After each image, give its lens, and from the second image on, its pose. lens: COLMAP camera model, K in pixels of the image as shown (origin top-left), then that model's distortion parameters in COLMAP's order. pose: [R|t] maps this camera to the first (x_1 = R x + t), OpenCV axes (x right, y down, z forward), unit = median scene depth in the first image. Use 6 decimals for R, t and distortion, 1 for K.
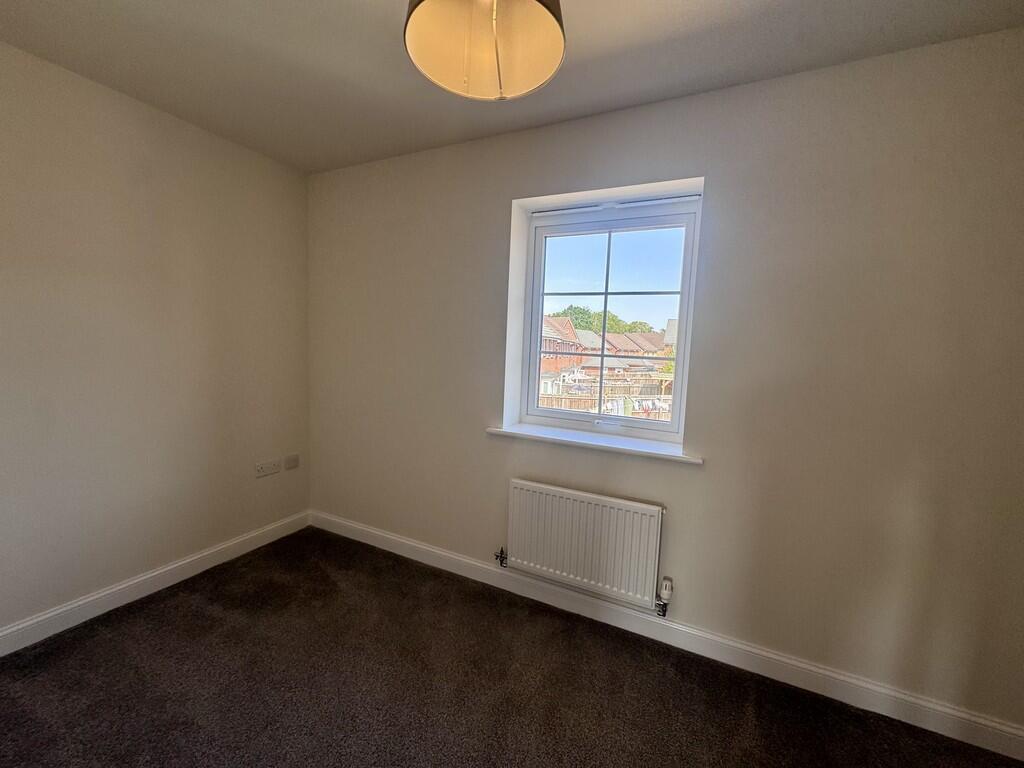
lens RADIAL K [[410.6, 0, 509.1], [0, 410.6, 381.4], [0, 0, 1]] dist [-0.001954, 0.000194]
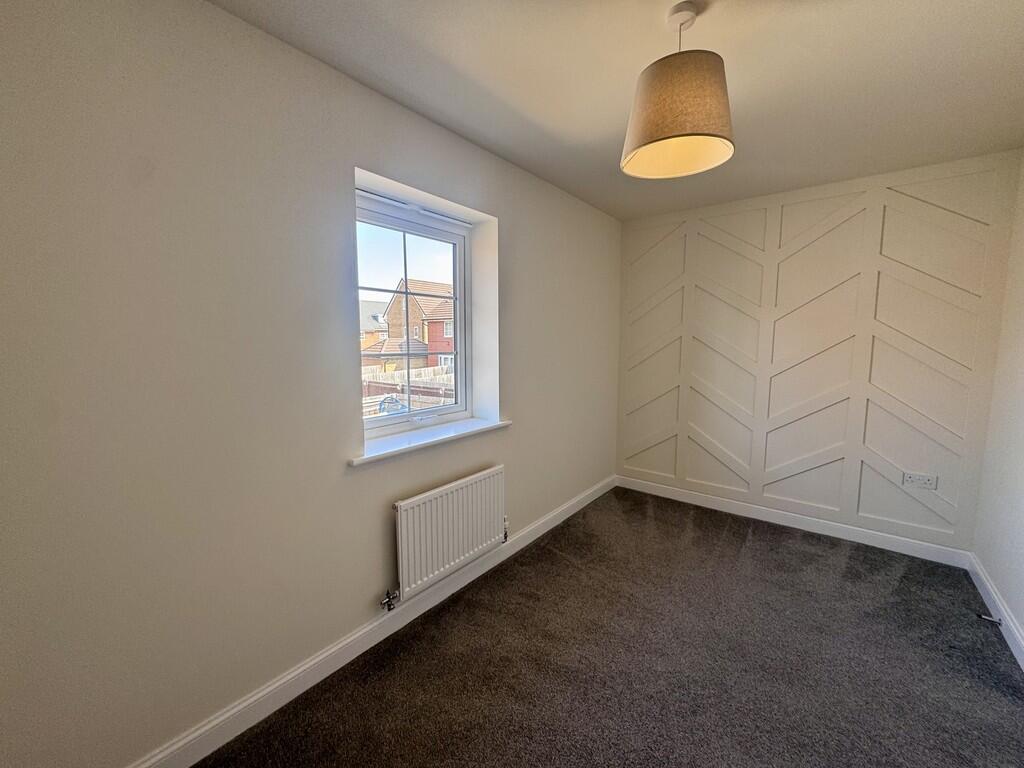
lens RADIAL K [[410.6, 0, 508.6], [0, 410.6, 383.8], [0, 0, 1]] dist [-0.001954, 0.000194]
pose [[0.215432, -0.150362, 0.964873, -0.761450], [0.096647, 0.986506, 0.132154, -0.108874], [-0.971725, 0.064782, 0.227057, 0.571888]]
